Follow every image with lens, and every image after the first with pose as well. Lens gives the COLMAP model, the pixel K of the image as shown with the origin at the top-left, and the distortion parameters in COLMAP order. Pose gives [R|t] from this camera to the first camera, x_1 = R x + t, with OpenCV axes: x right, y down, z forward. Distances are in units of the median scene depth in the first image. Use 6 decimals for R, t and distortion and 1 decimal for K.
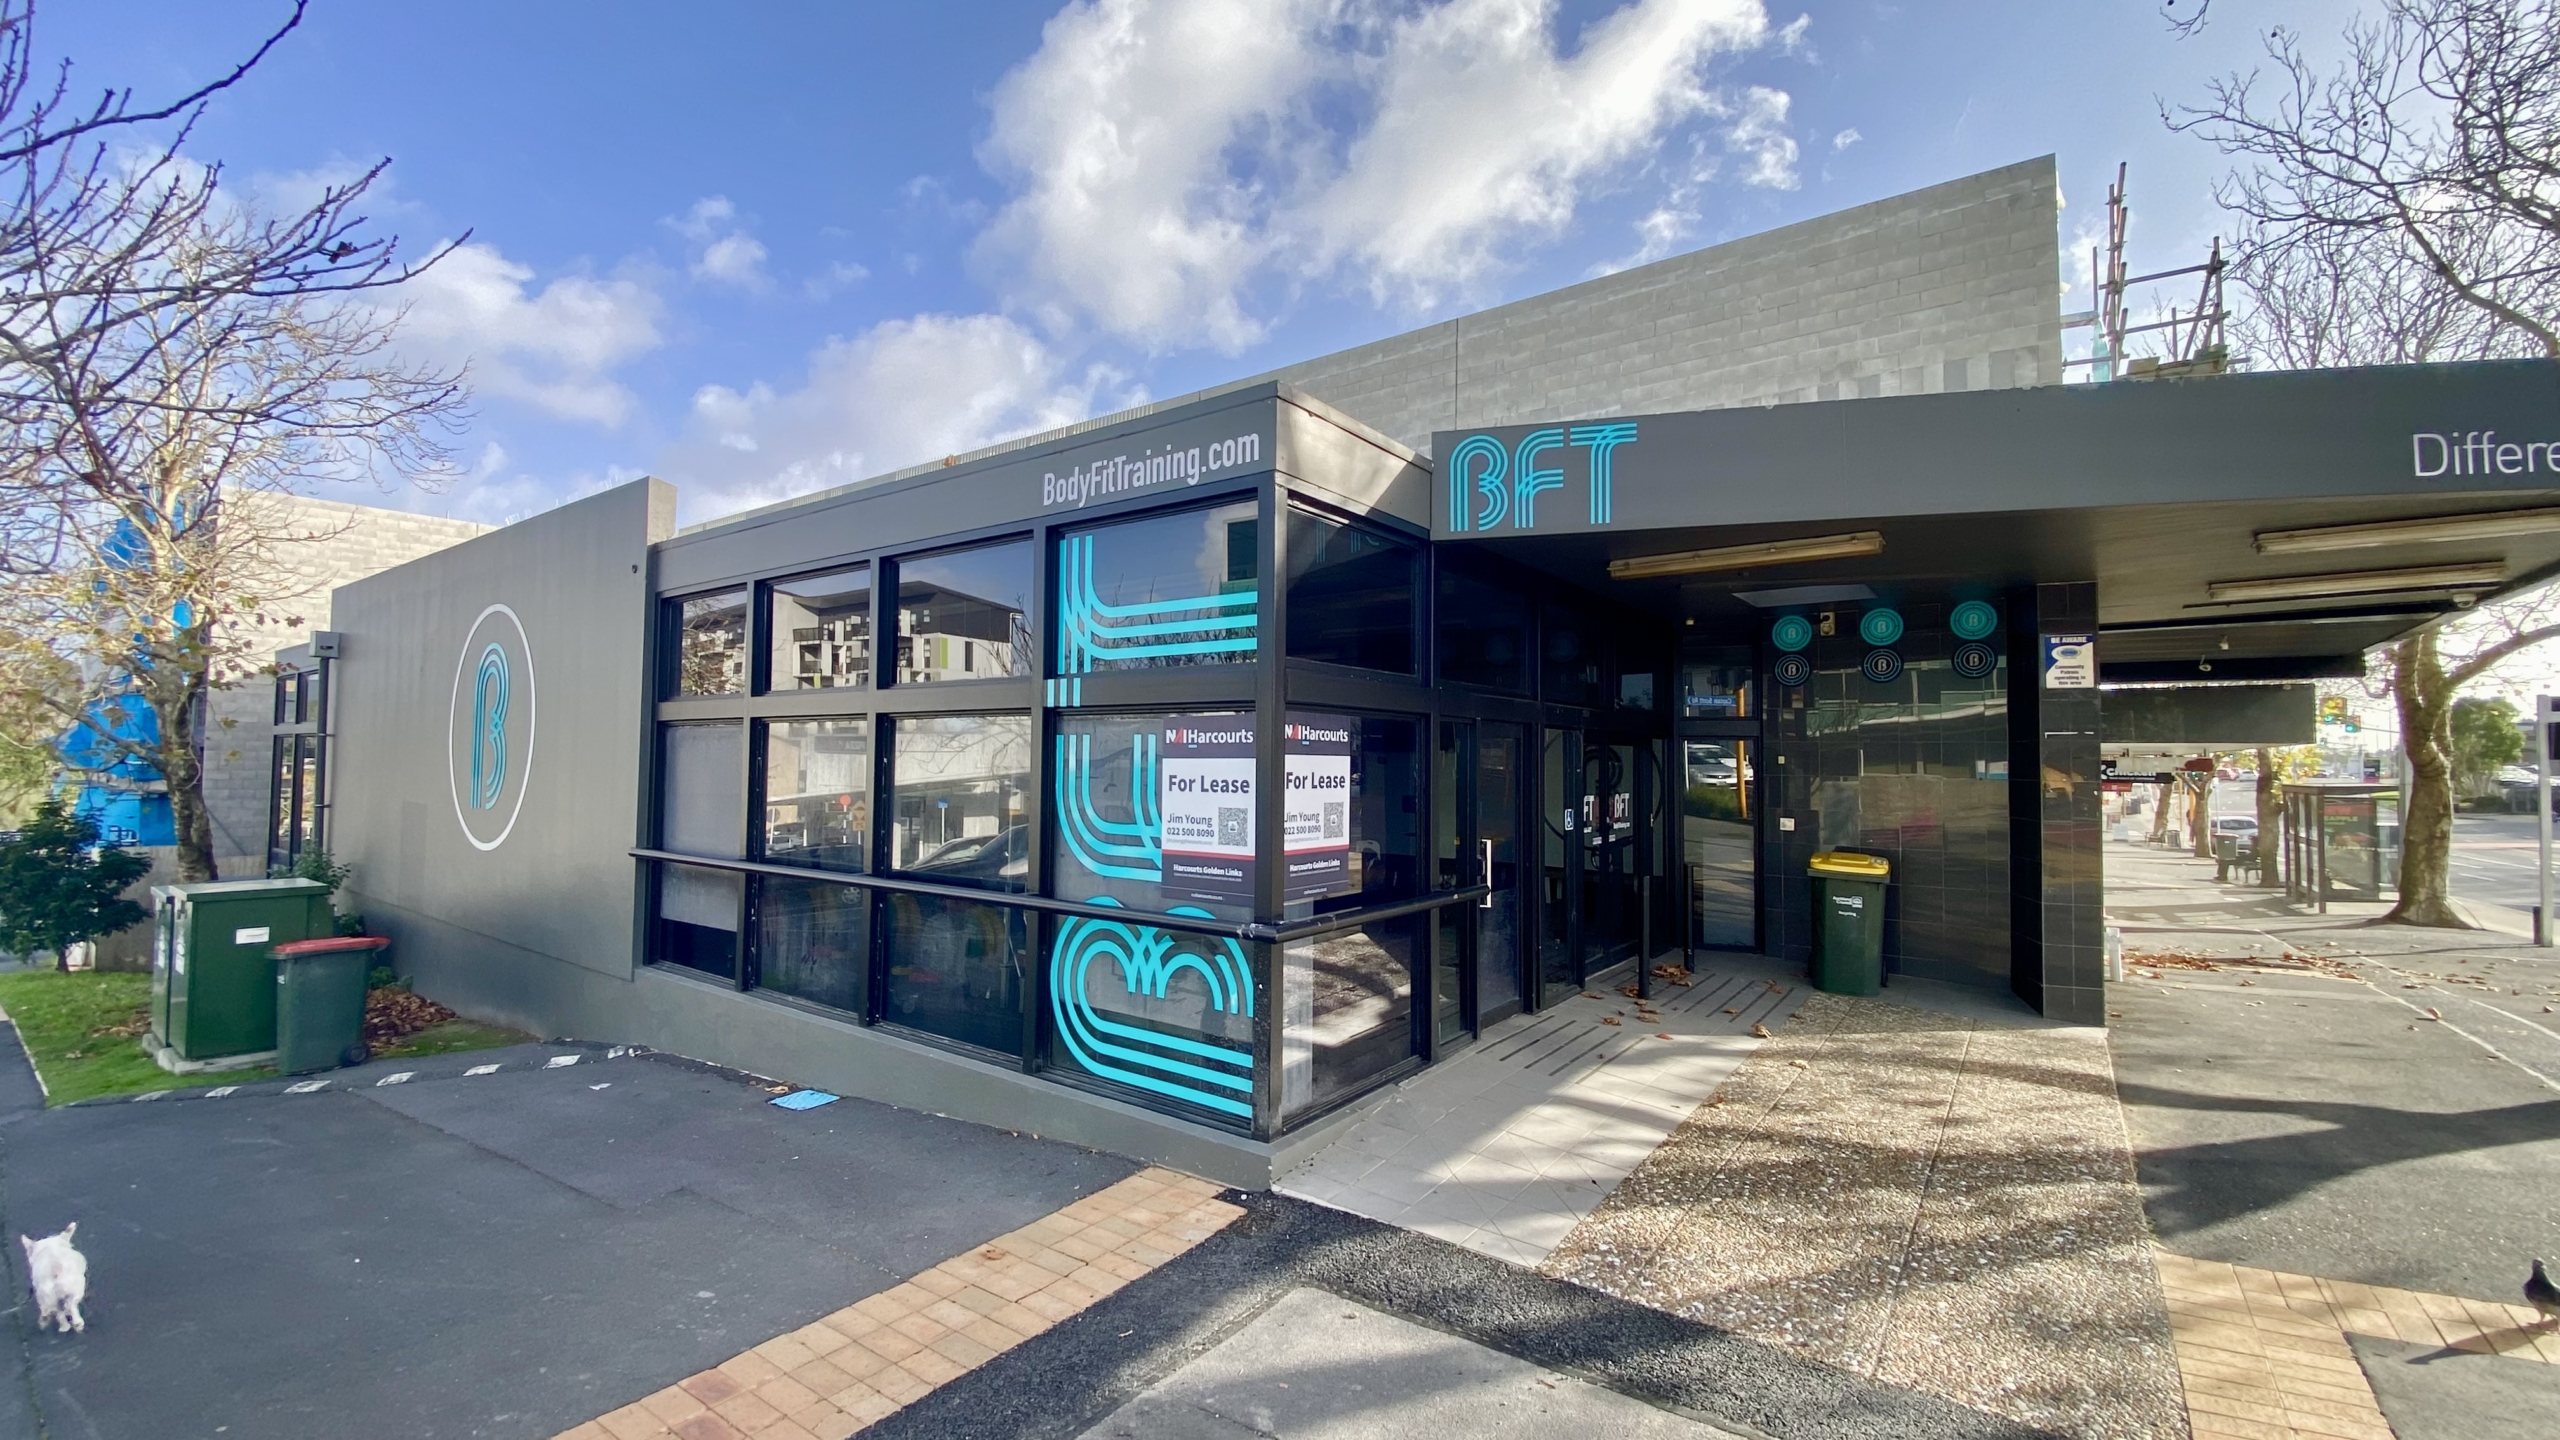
lens RADIAL K [[1042.6, 0, 1280.0], [0, 1042.6, 720.0], [0, 0, 1]] dist [0.000501, -0.000215]
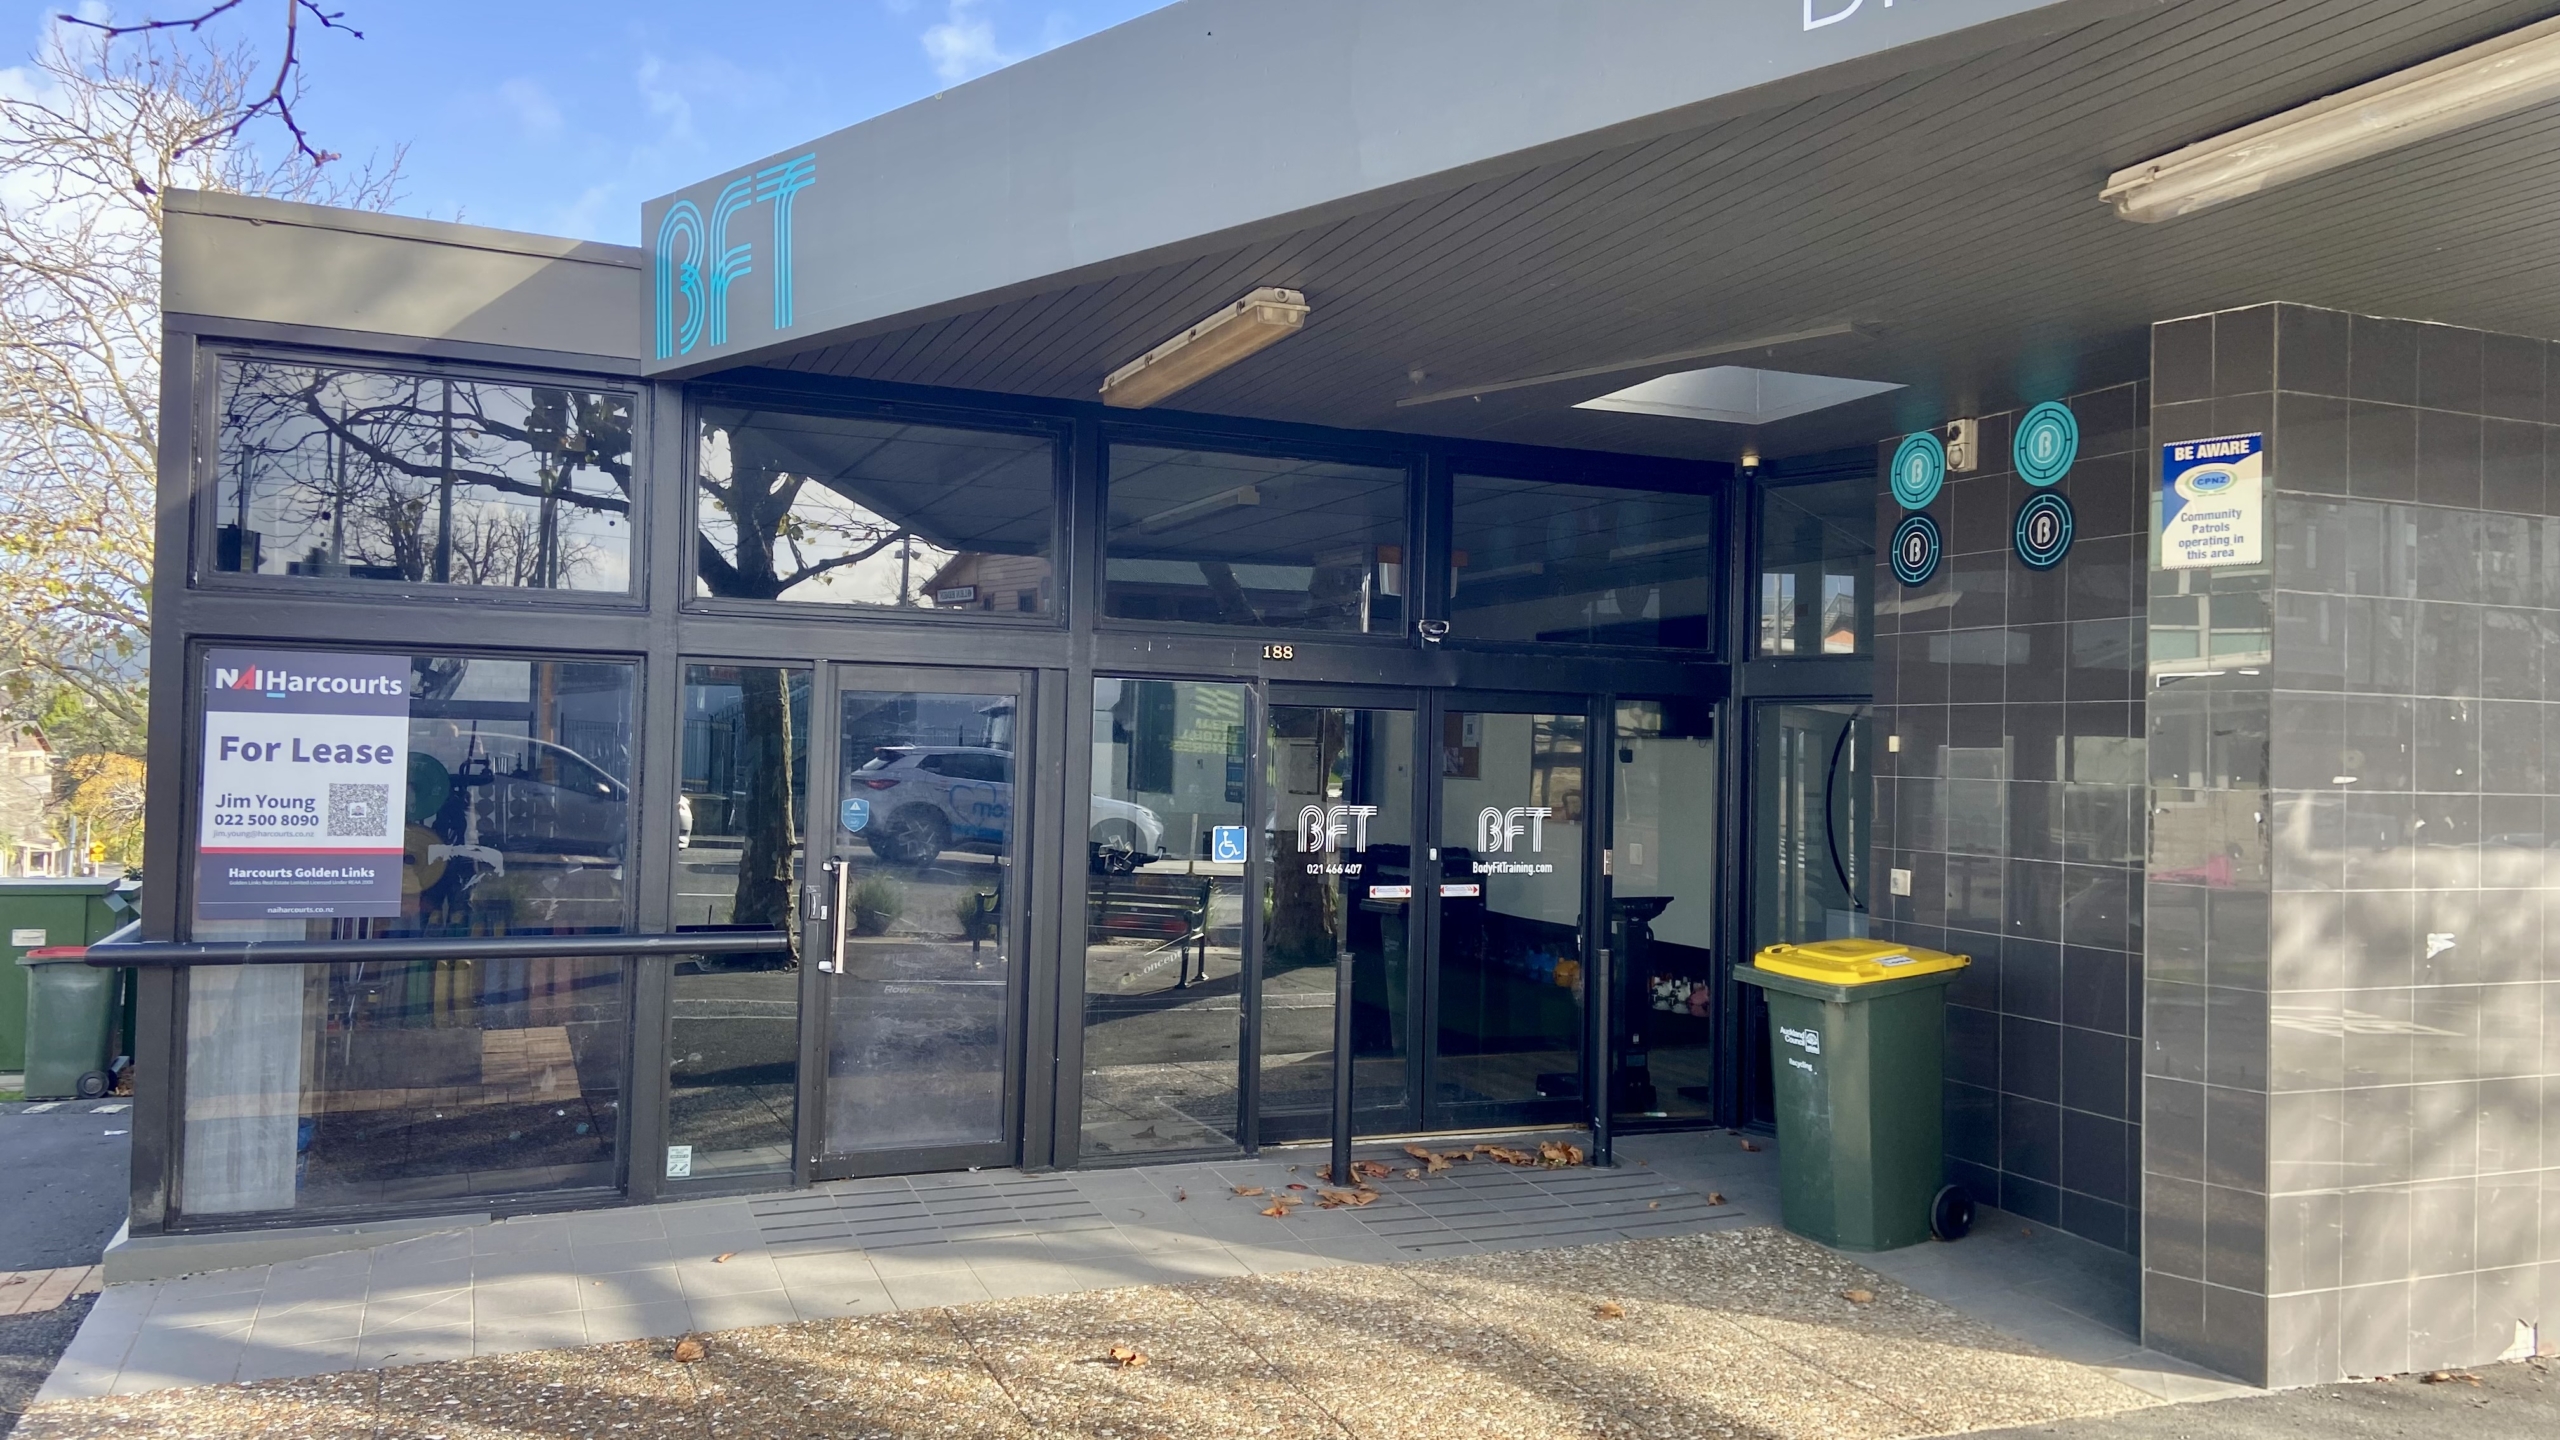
lens RADIAL K [[1912.4, 0, 1280.0], [0, 1912.4, 720.0], [0, 0, 1]] dist [0.125118, -0.162618]
pose [[0.863628, -0.002249, -0.504124, 1.018462], [0.008441, 0.999914, 0.009999, 0.024820], [0.504059, -0.012891, 0.863573, 0.167213]]
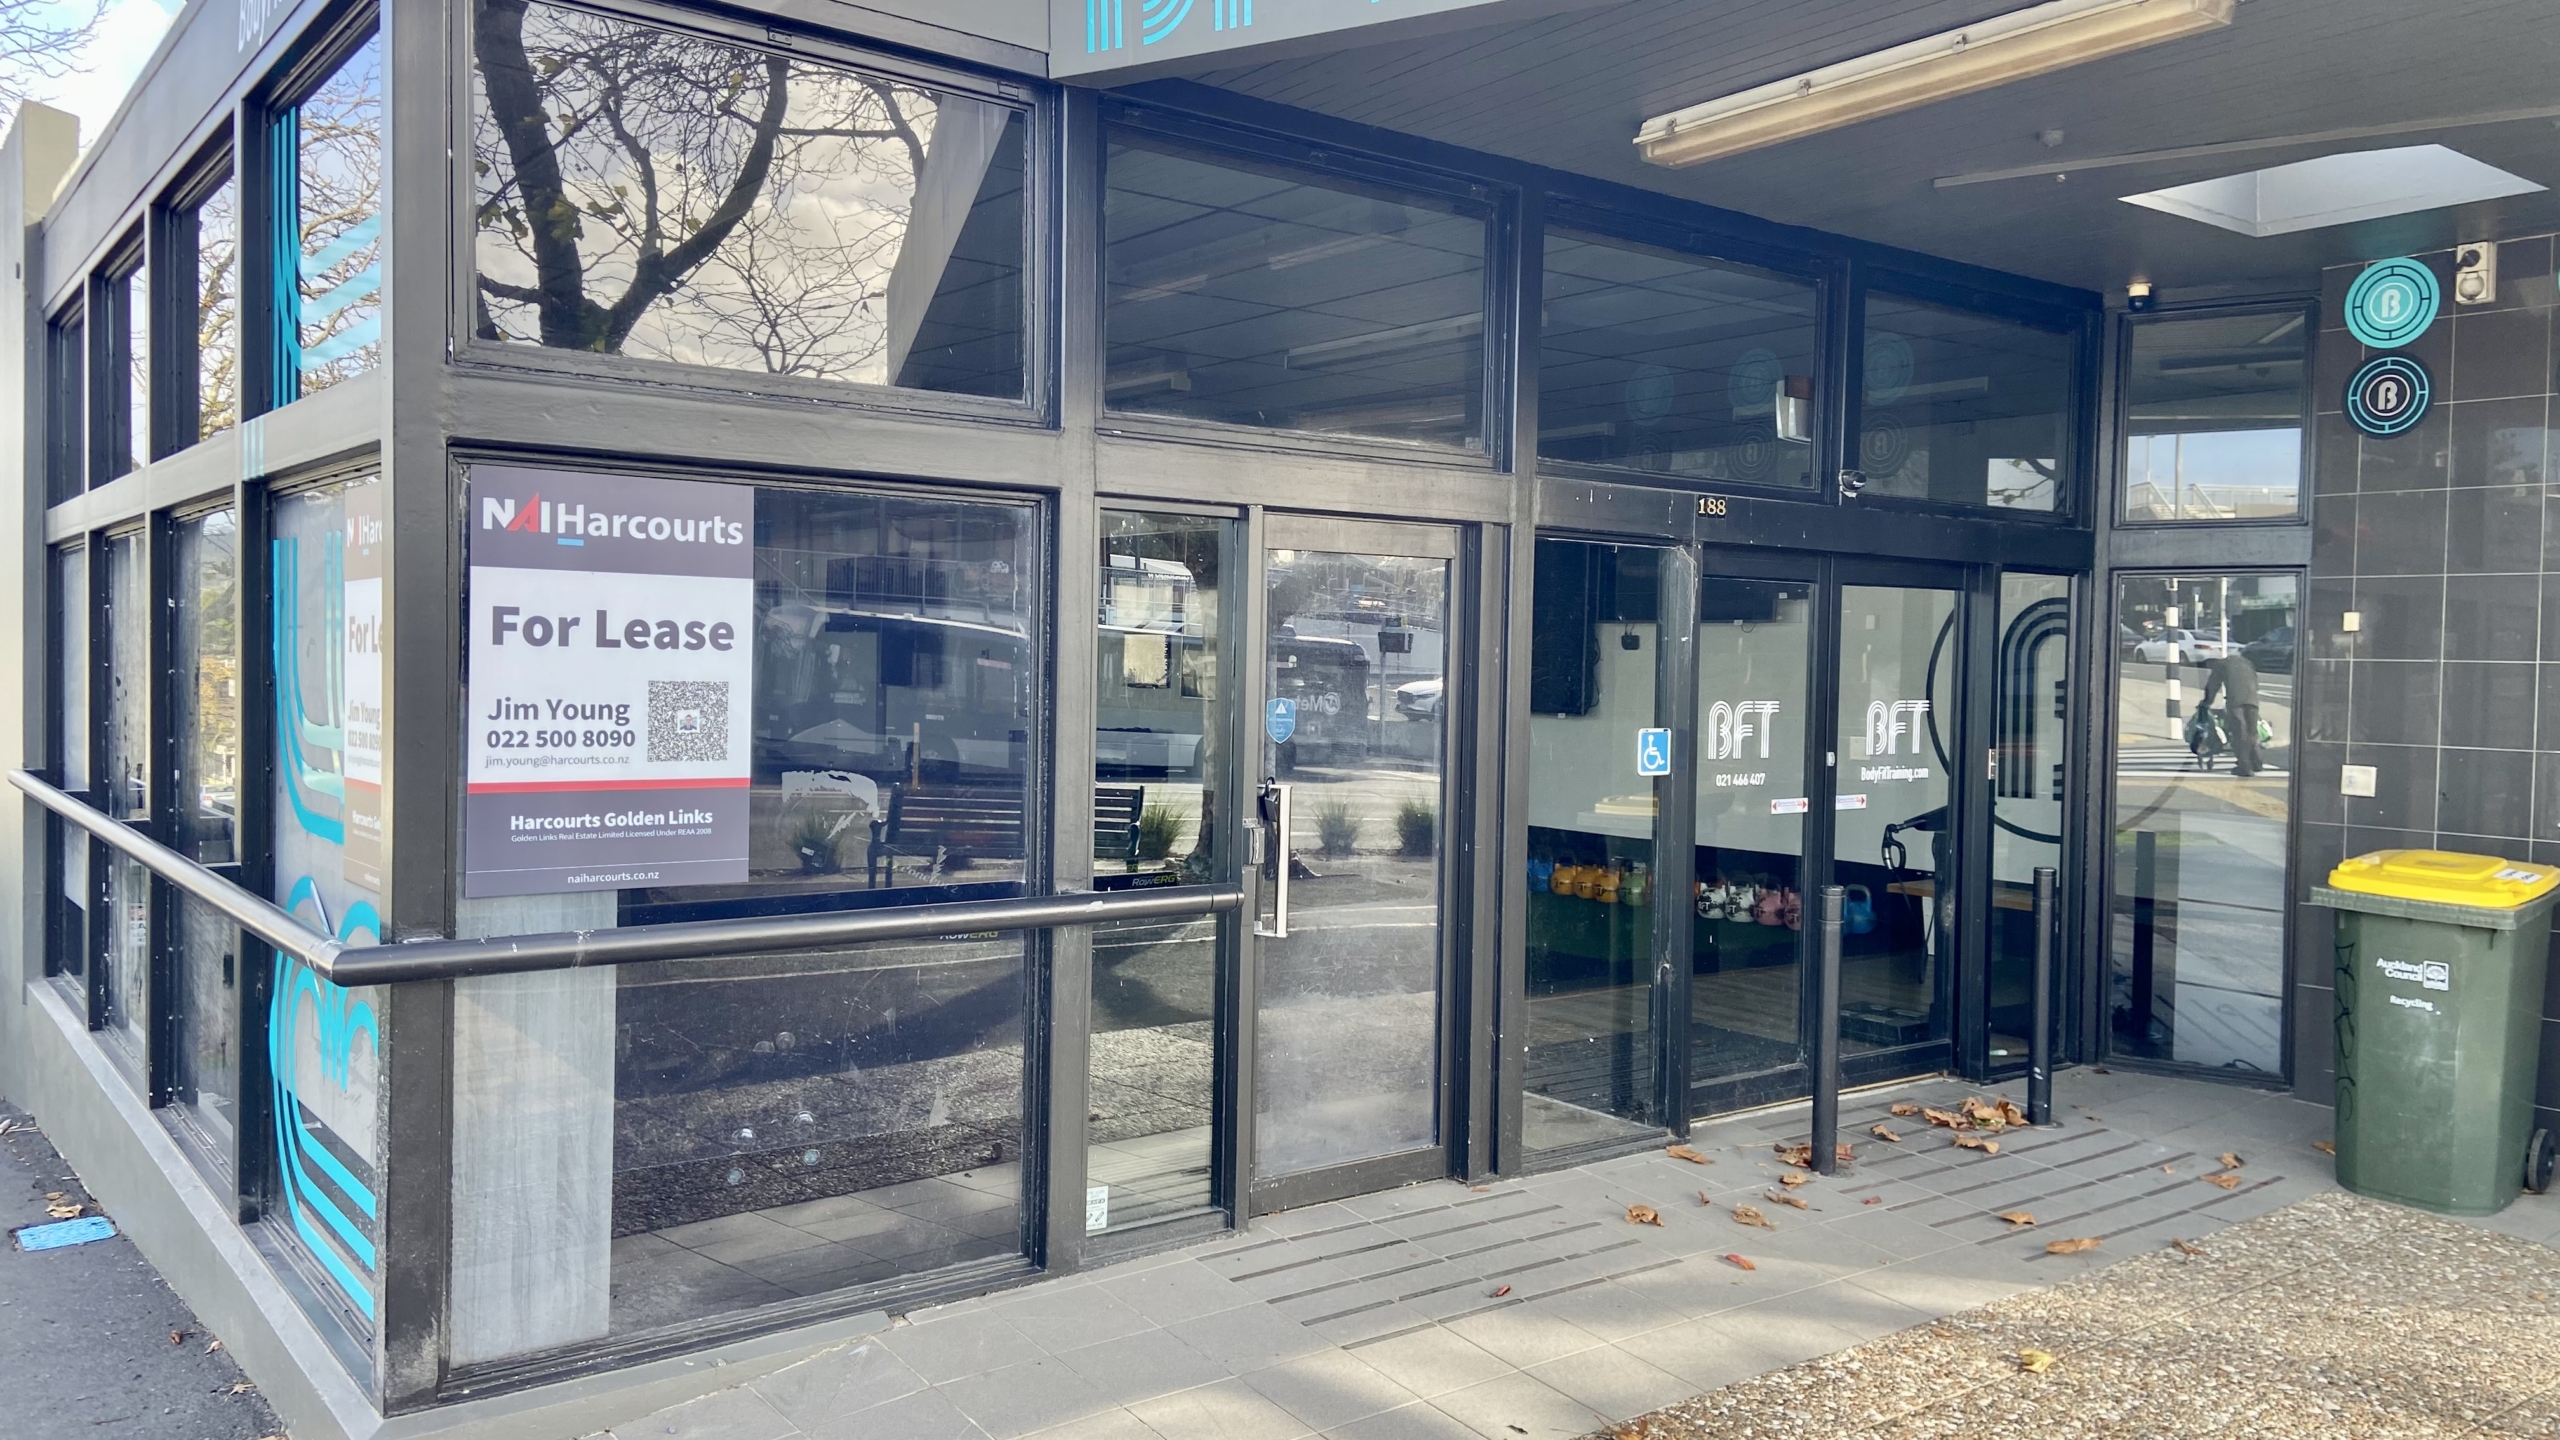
lens RADIAL K [[1912.4, 0, 1280.0], [0, 1912.4, 720.0], [0, 0, 1]] dist [0.125118, -0.162618]
pose [[0.961261, 0.014313, -0.275269, 0.436174], [0.004606, 0.997677, 0.067962, 0.034132], [0.275602, -0.066597, 0.958962, 0.231410]]
